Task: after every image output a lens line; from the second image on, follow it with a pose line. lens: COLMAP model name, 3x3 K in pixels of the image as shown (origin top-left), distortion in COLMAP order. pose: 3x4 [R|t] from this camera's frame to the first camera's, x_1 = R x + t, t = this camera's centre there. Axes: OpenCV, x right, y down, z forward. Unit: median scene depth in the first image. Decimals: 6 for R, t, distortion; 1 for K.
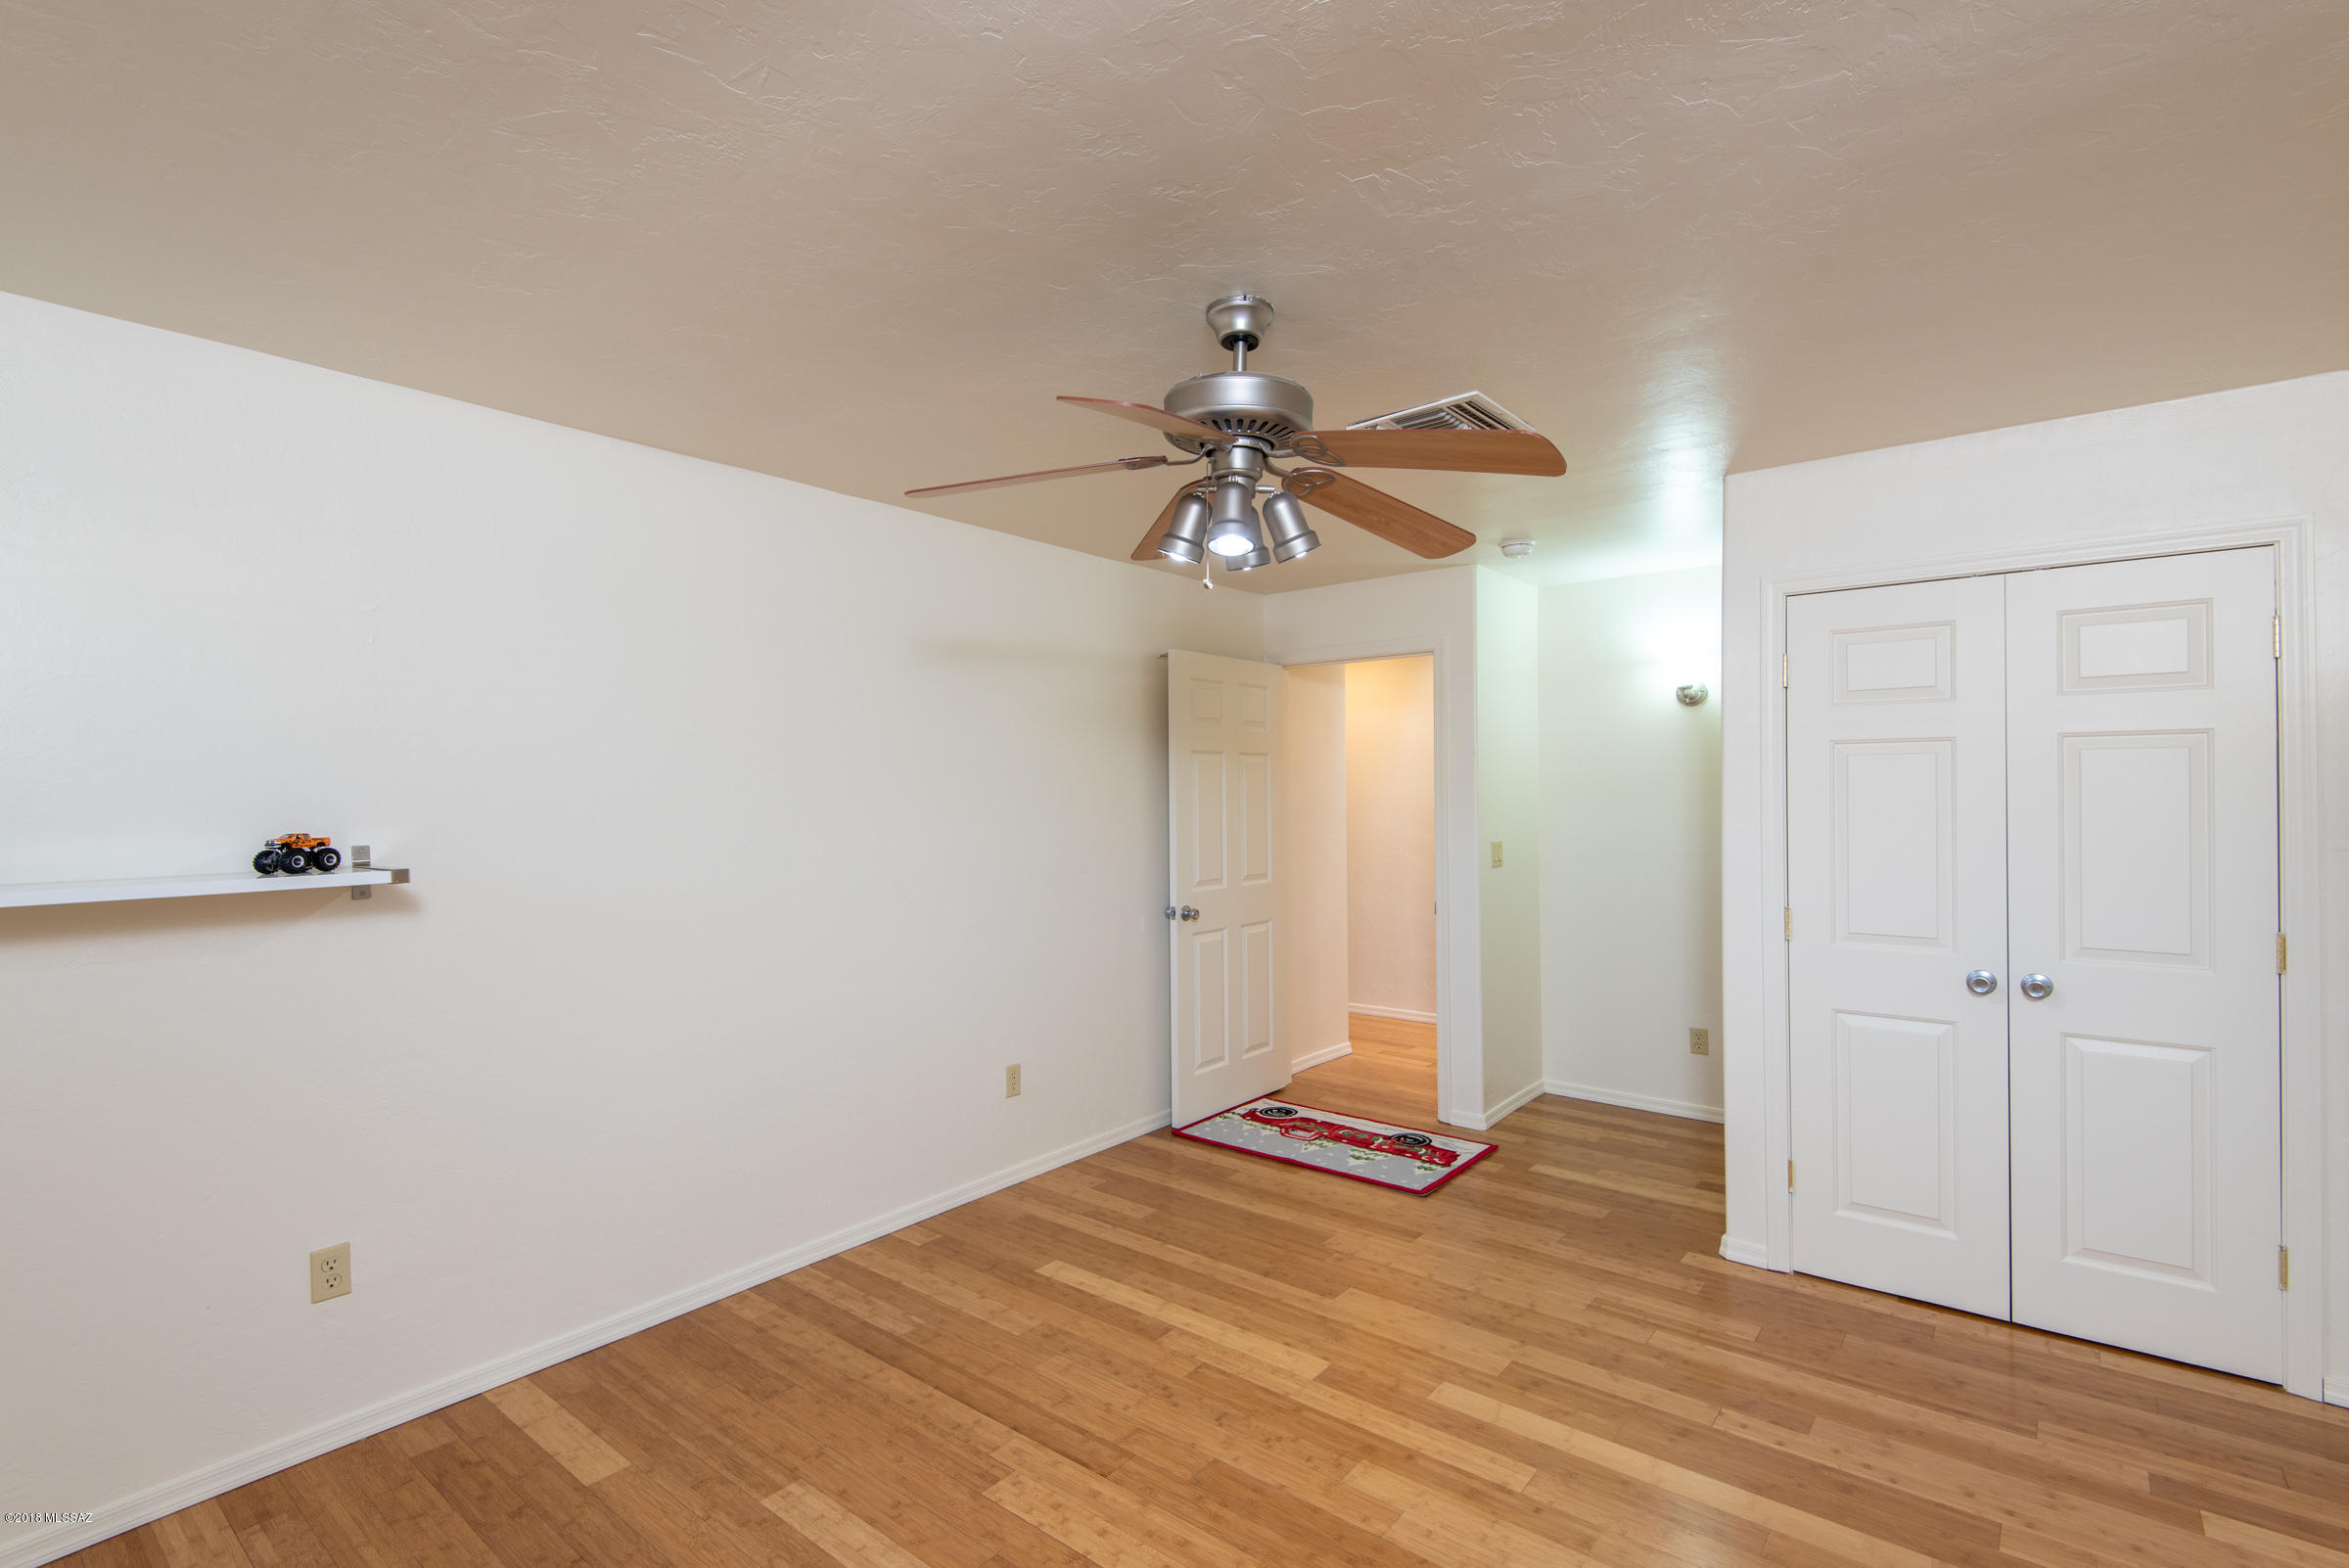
lens RADIAL K [[1092.2, 0, 1174.6], [0, 1092.2, 790.9], [0, 0, 1]] dist [0.000471, 0.000061]
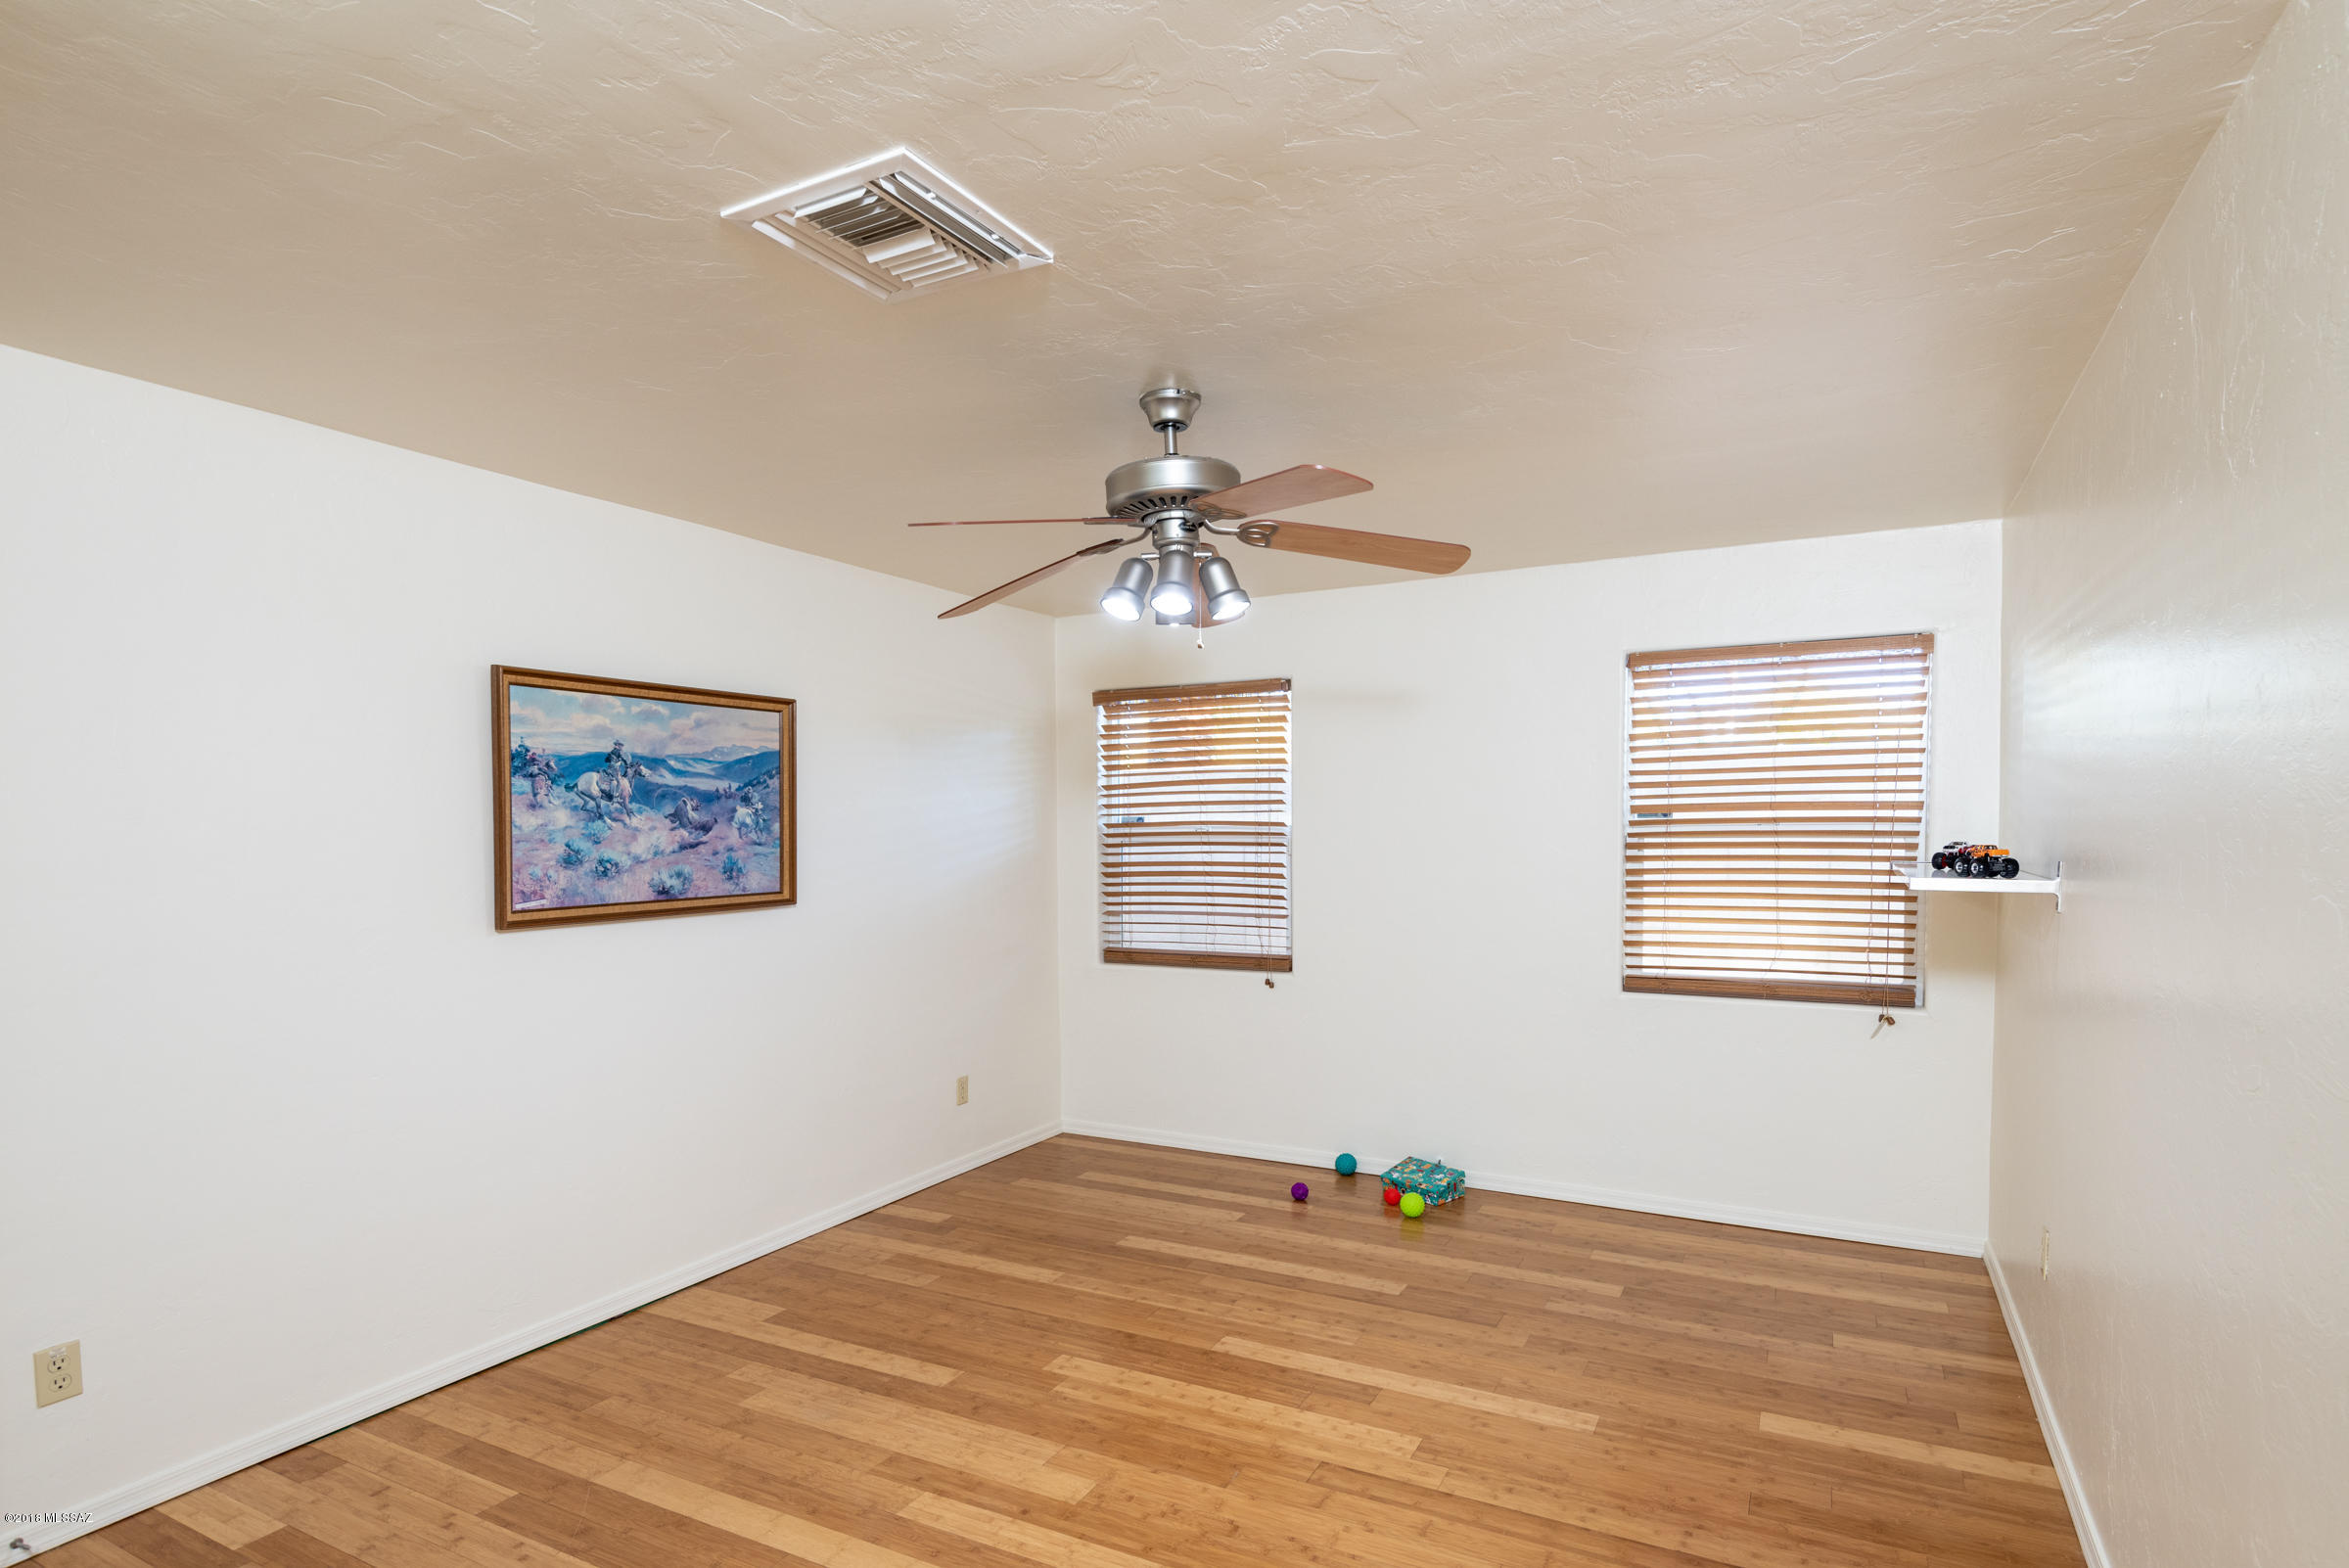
lens RADIAL K [[1226.1, 0, 1174.6], [0, 1226.1, 790.2], [0, 0, 1]] dist [-0.000130, -0.000032]
pose [[-0.982576, 0.011554, -0.185503, 0.278621], [0.017957, 0.999298, -0.032873, 0.022652], [0.184993, -0.035631, -0.982094, 2.095107]]
